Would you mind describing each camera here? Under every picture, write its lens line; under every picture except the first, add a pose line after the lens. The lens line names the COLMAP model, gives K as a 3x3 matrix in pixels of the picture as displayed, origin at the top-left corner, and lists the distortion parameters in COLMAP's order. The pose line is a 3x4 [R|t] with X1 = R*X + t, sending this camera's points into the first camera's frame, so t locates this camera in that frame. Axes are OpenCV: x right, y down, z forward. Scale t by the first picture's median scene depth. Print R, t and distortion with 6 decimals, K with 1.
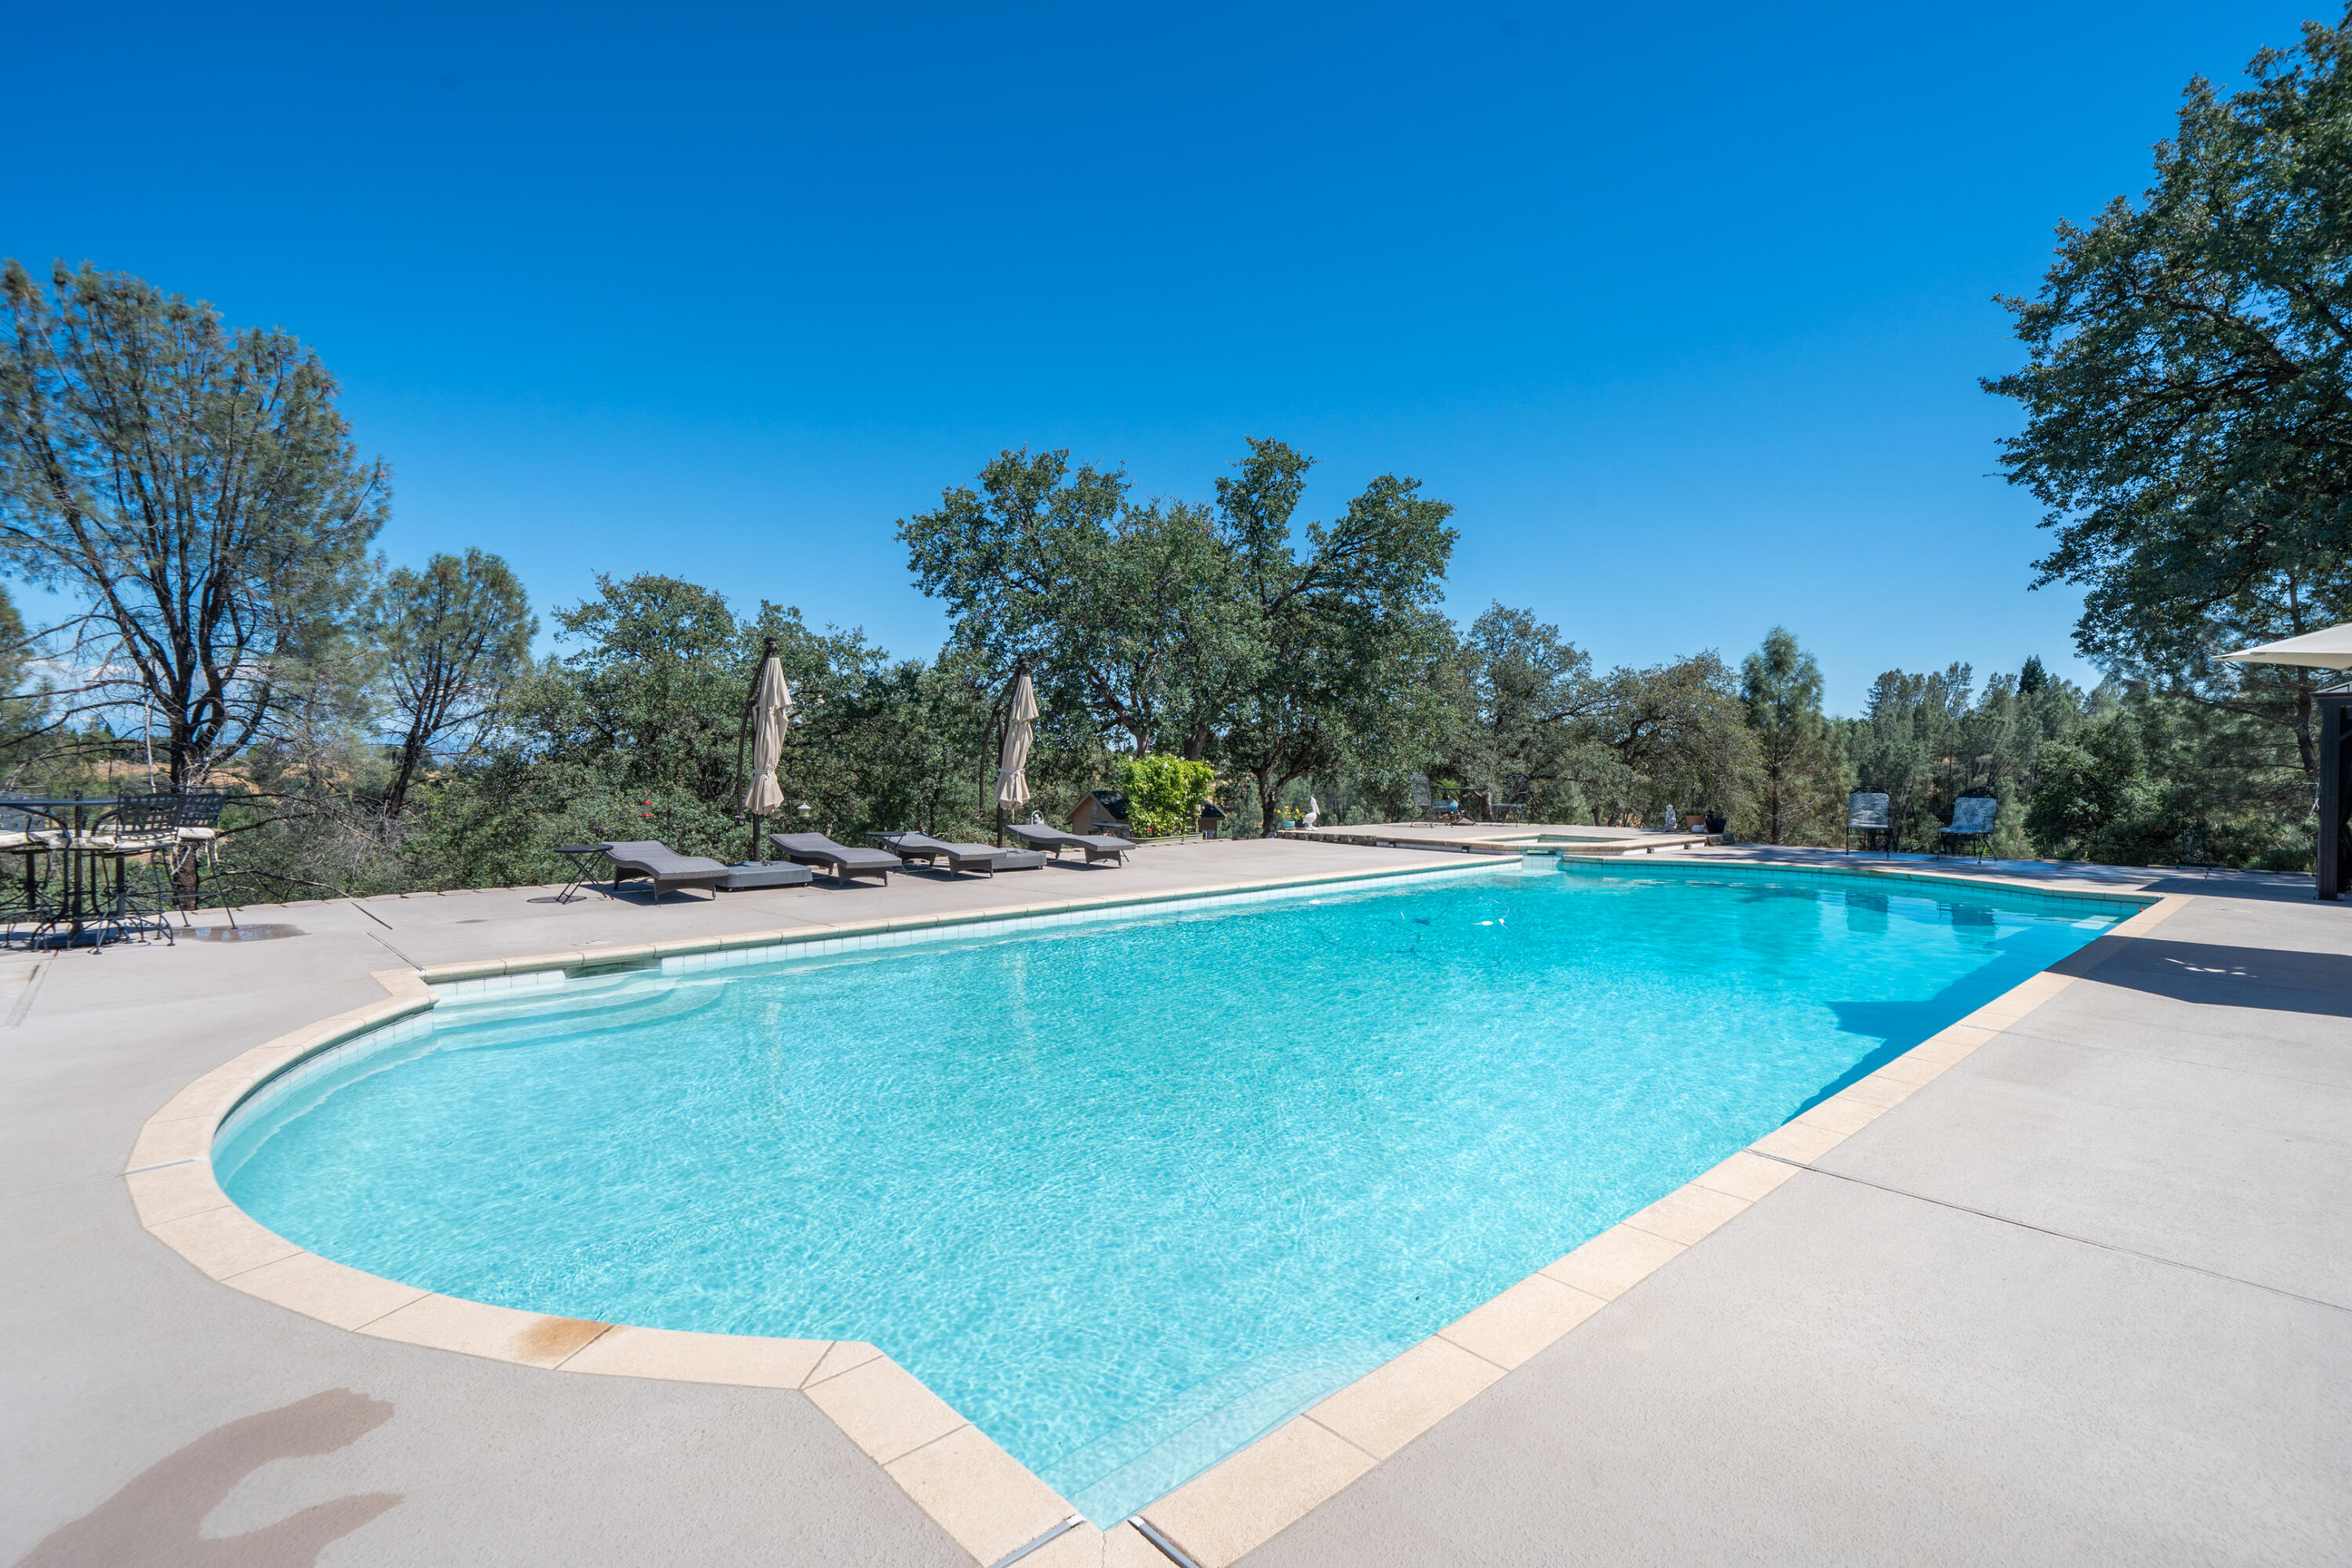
lens RADIAL K [[1108.0, 0, 1176.9], [0, 1108.0, 786.3], [0, 0, 1]] dist [0.005963, 0.001464]
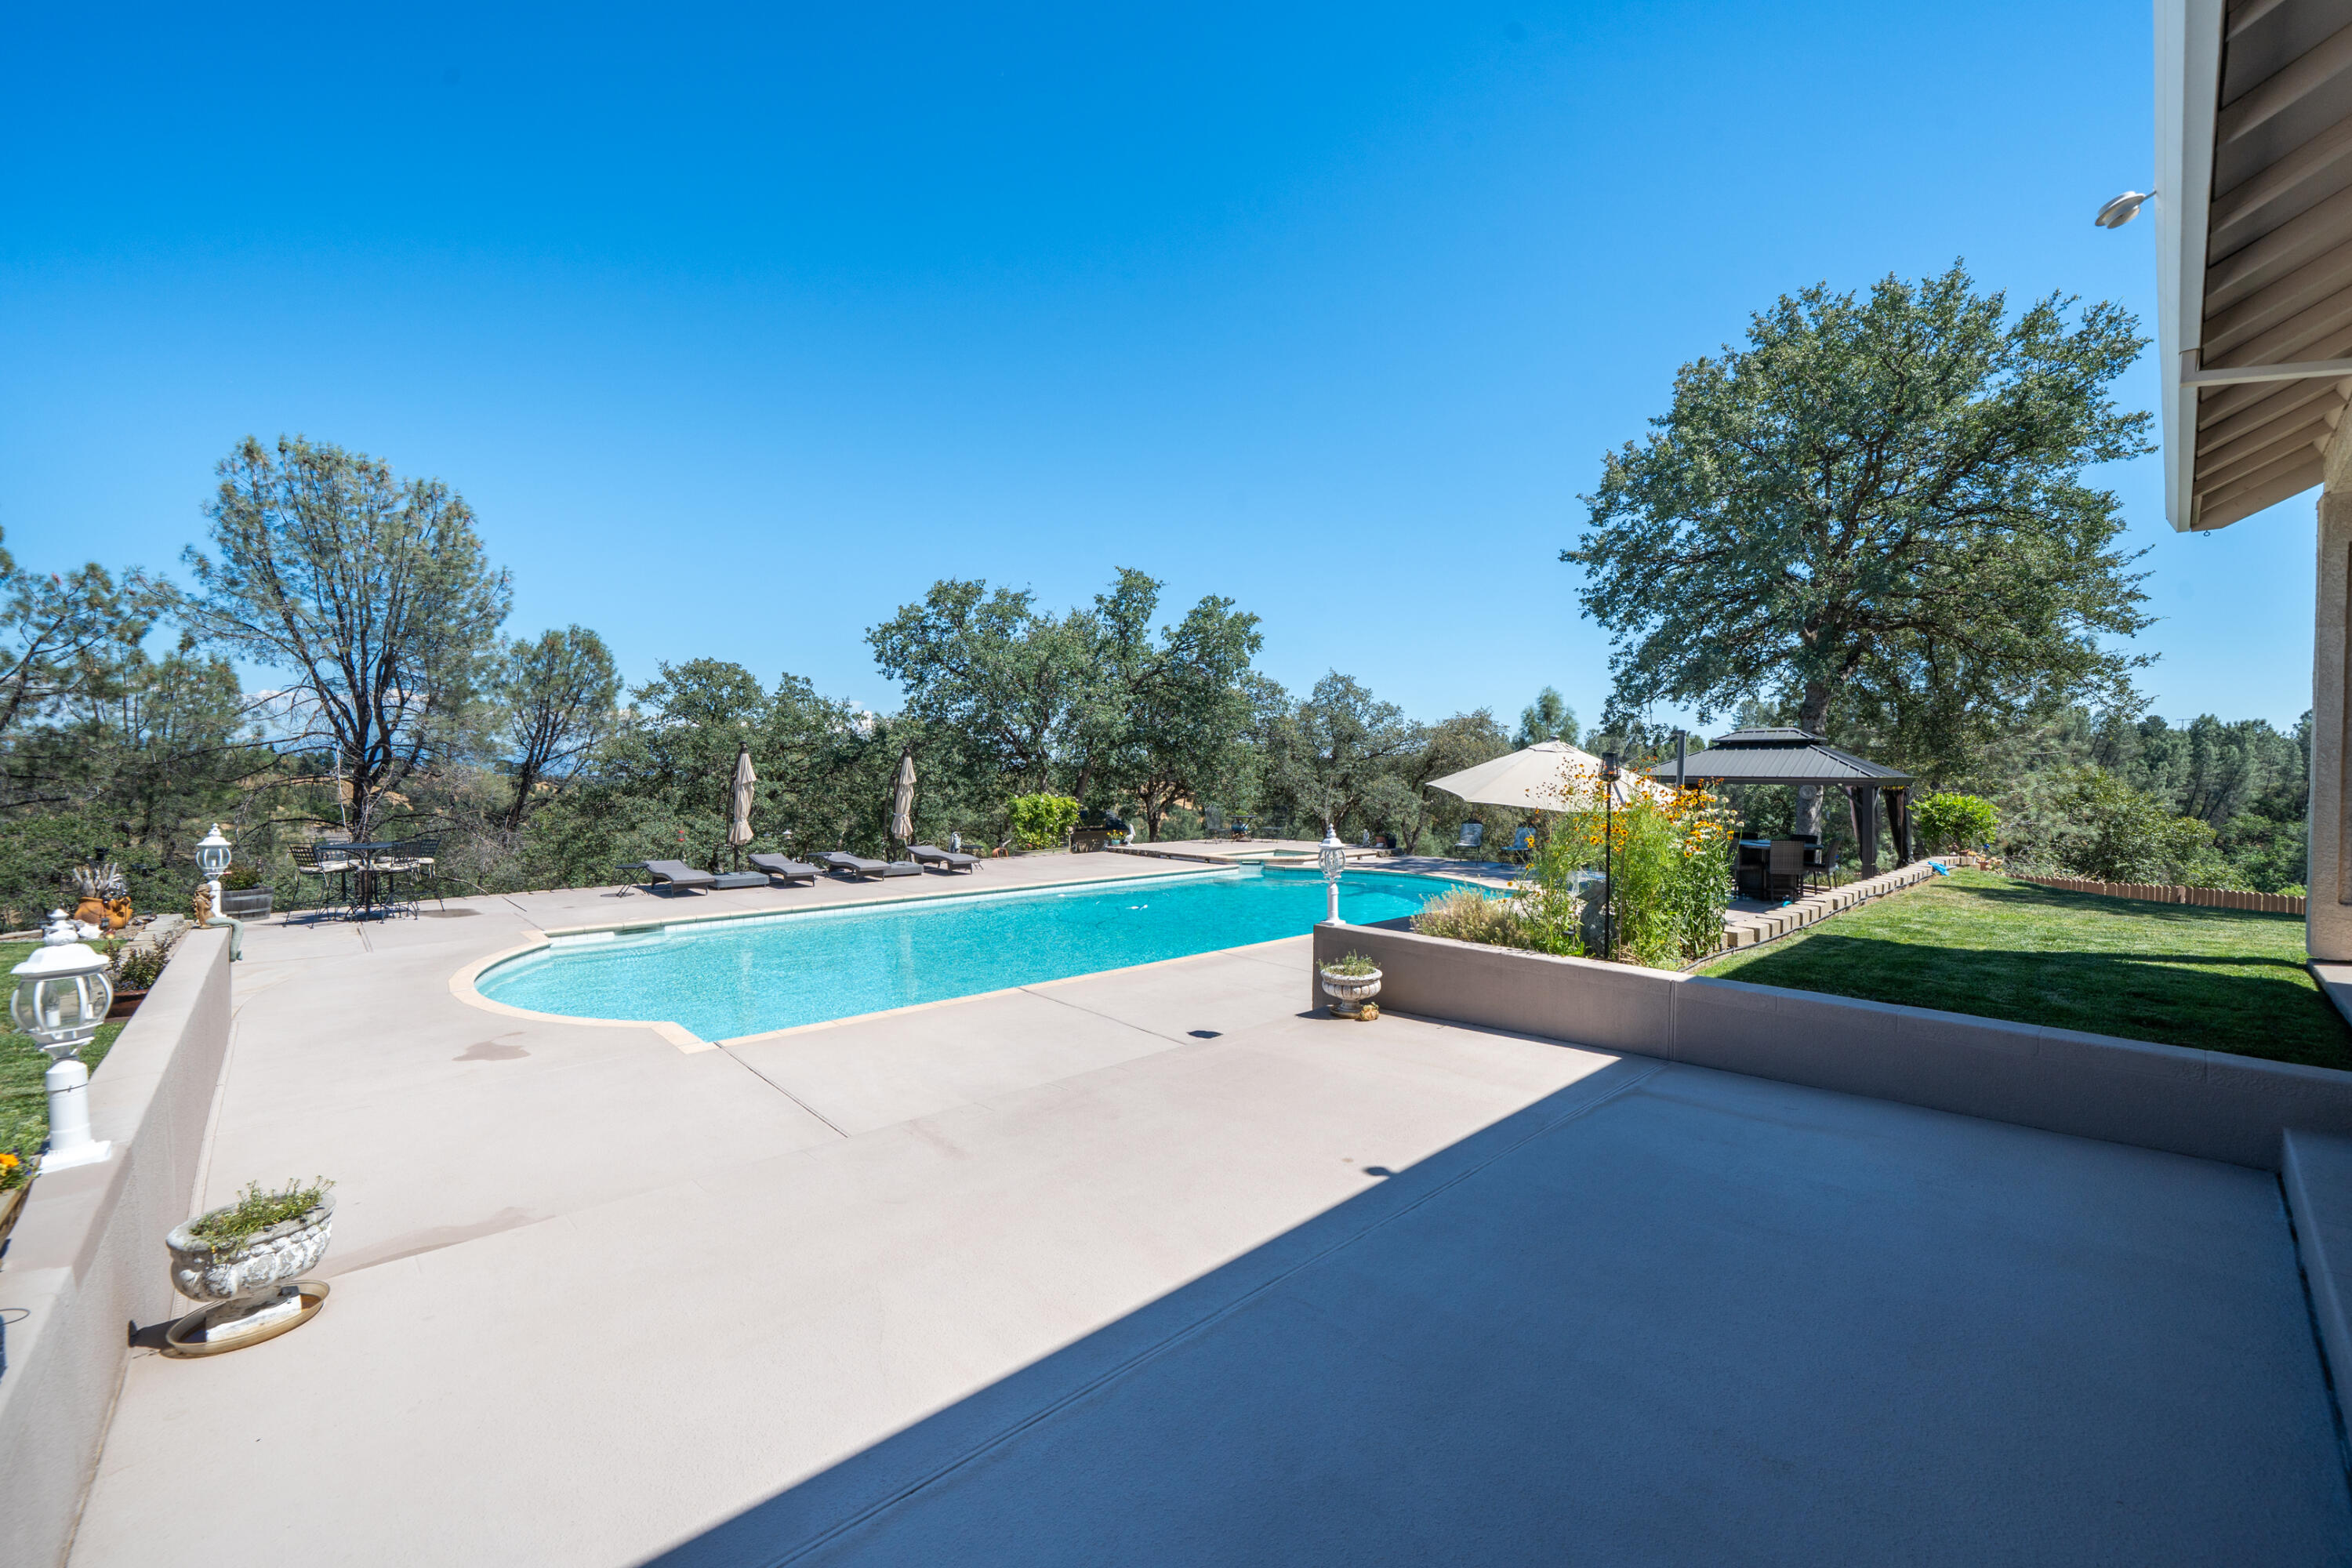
lens RADIAL K [[942.0, 0, 1172.4], [0, 942.0, 786.6], [0, 0, 1]] dist [-0.001910, -0.000390]
pose [[0.999998, -0.001032, 0.001671, 0.135760], [0.001043, 0.999979, -0.006336, -0.025107], [-0.001665, 0.006338, 0.999979, -0.210212]]
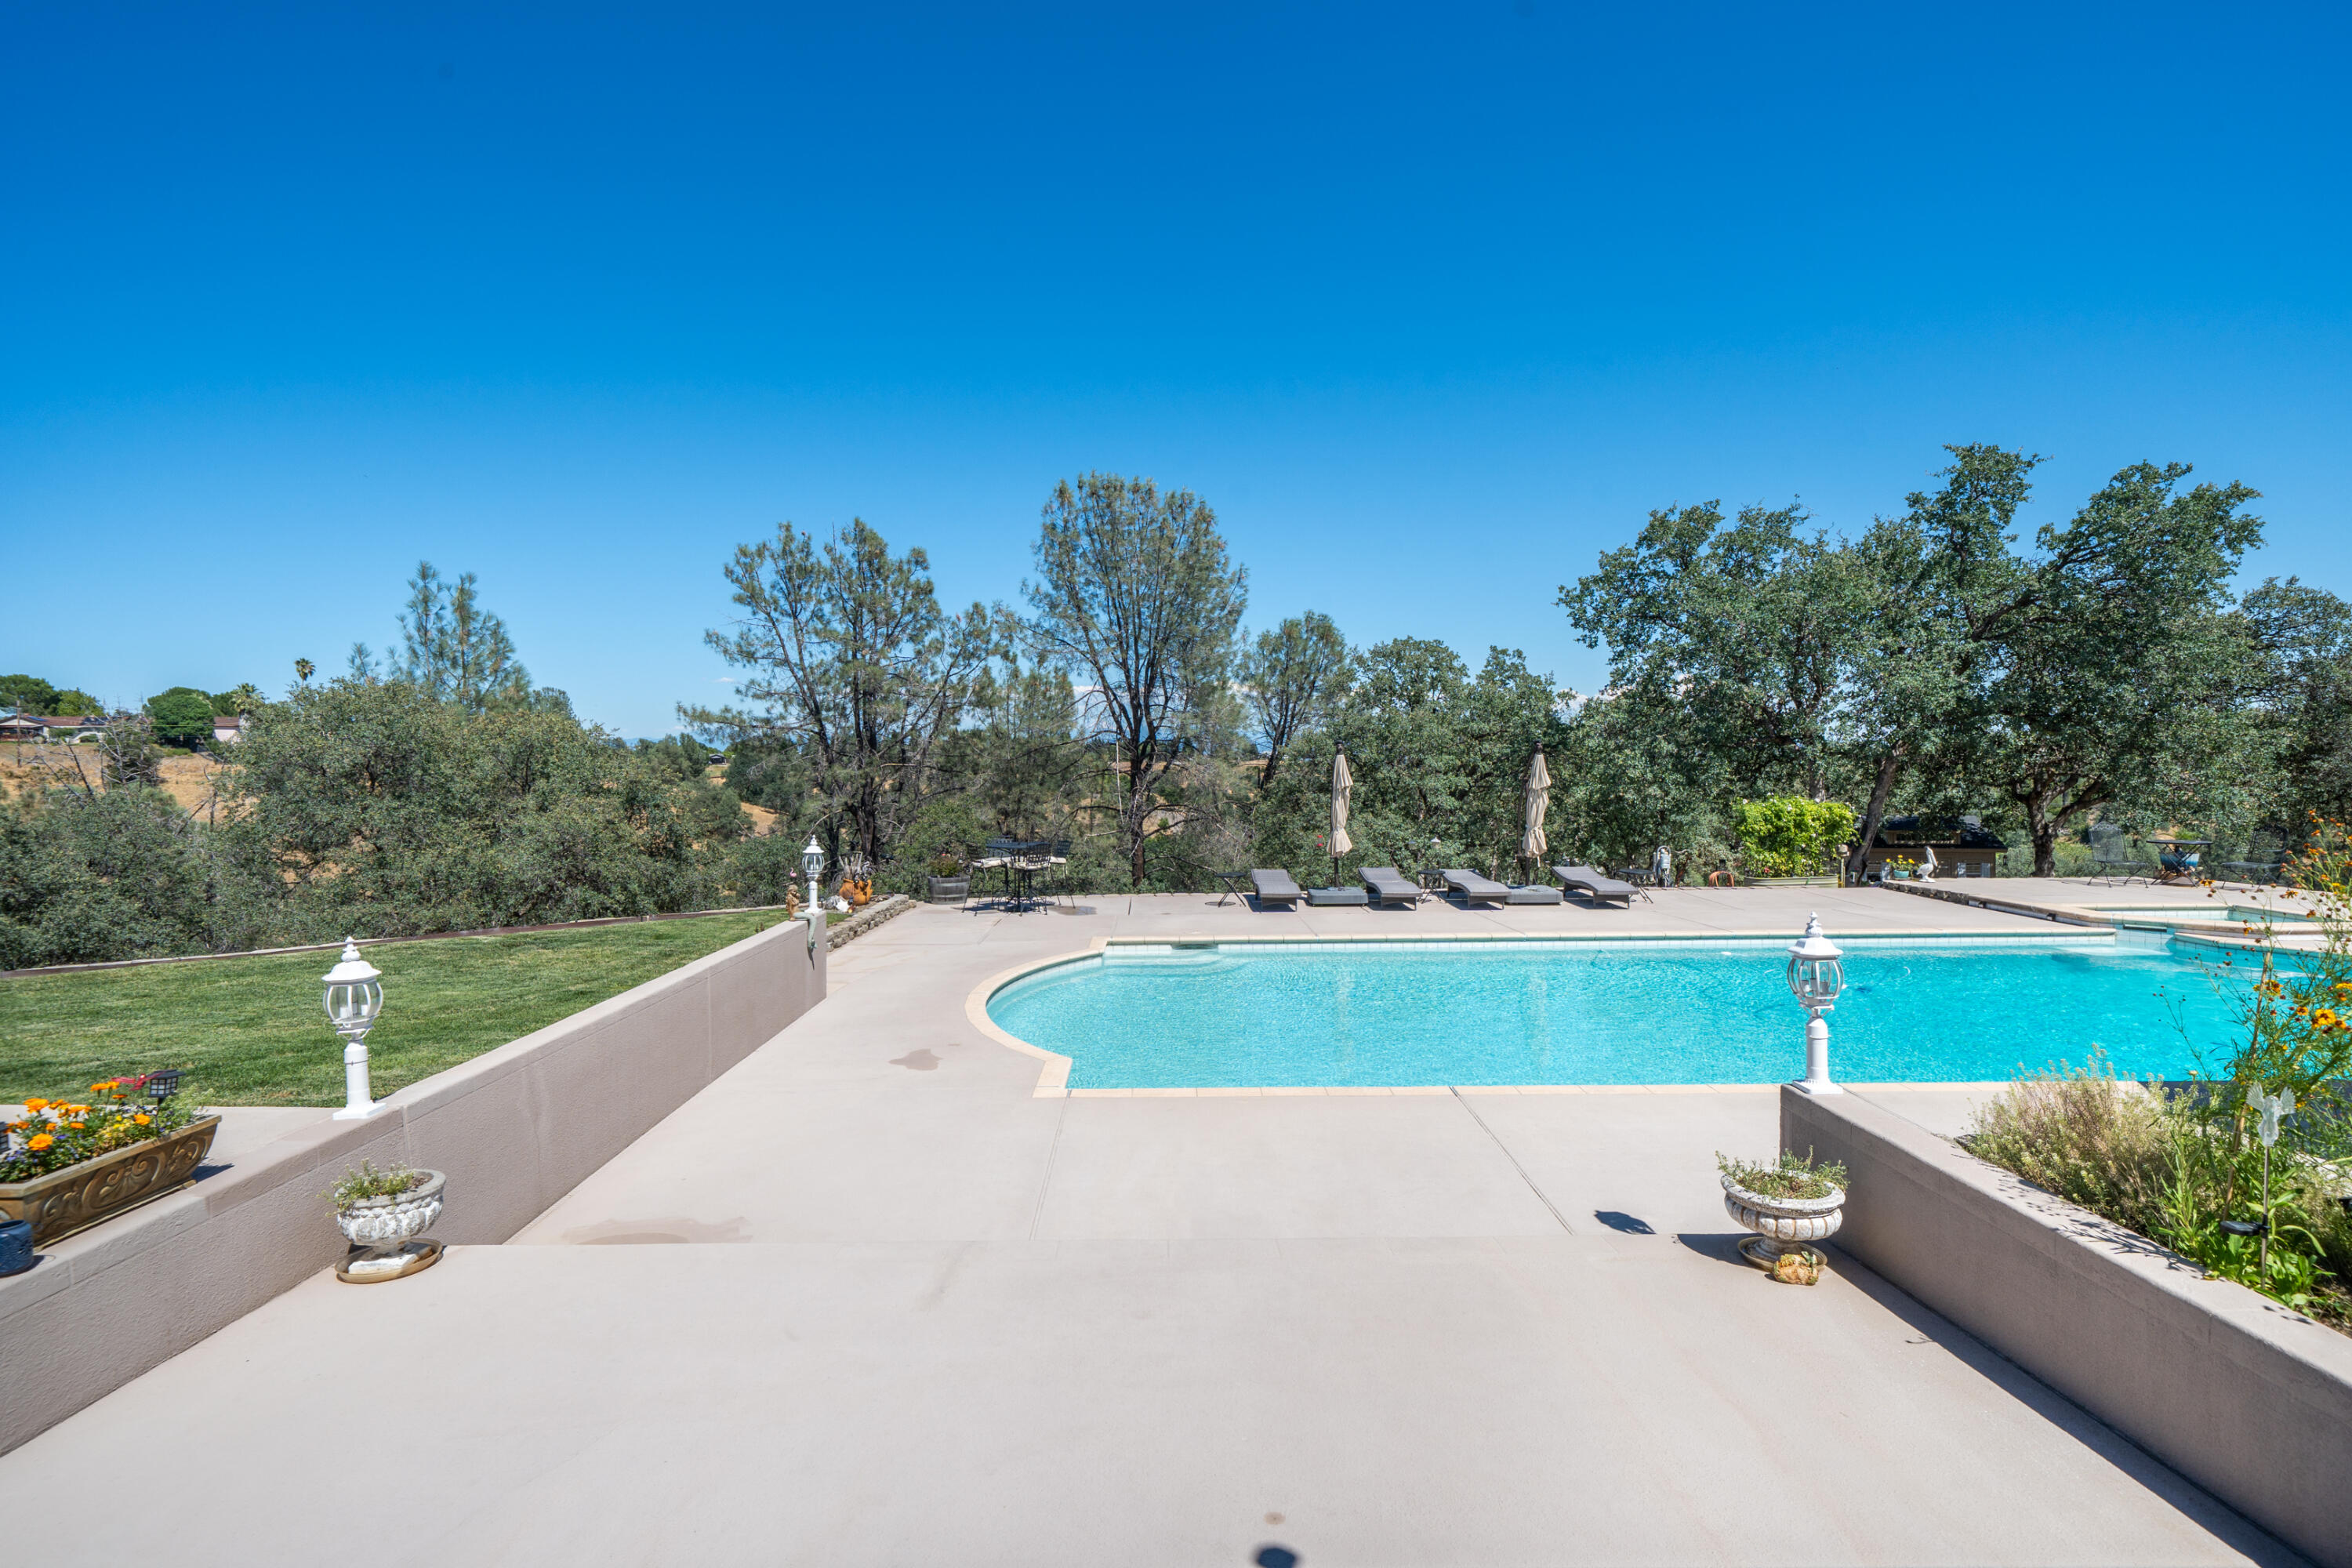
lens RADIAL K [[1134.2, 0, 1148.8], [0, 1134.2, 784.0], [0, 0, 1]] dist [0.004103, 0.001127]
pose [[0.727233, 0.005071, -0.686372, 0.236519], [-0.001604, 0.999983, 0.005688, -0.038735], [0.686389, -0.003036, 0.727229, -0.143368]]
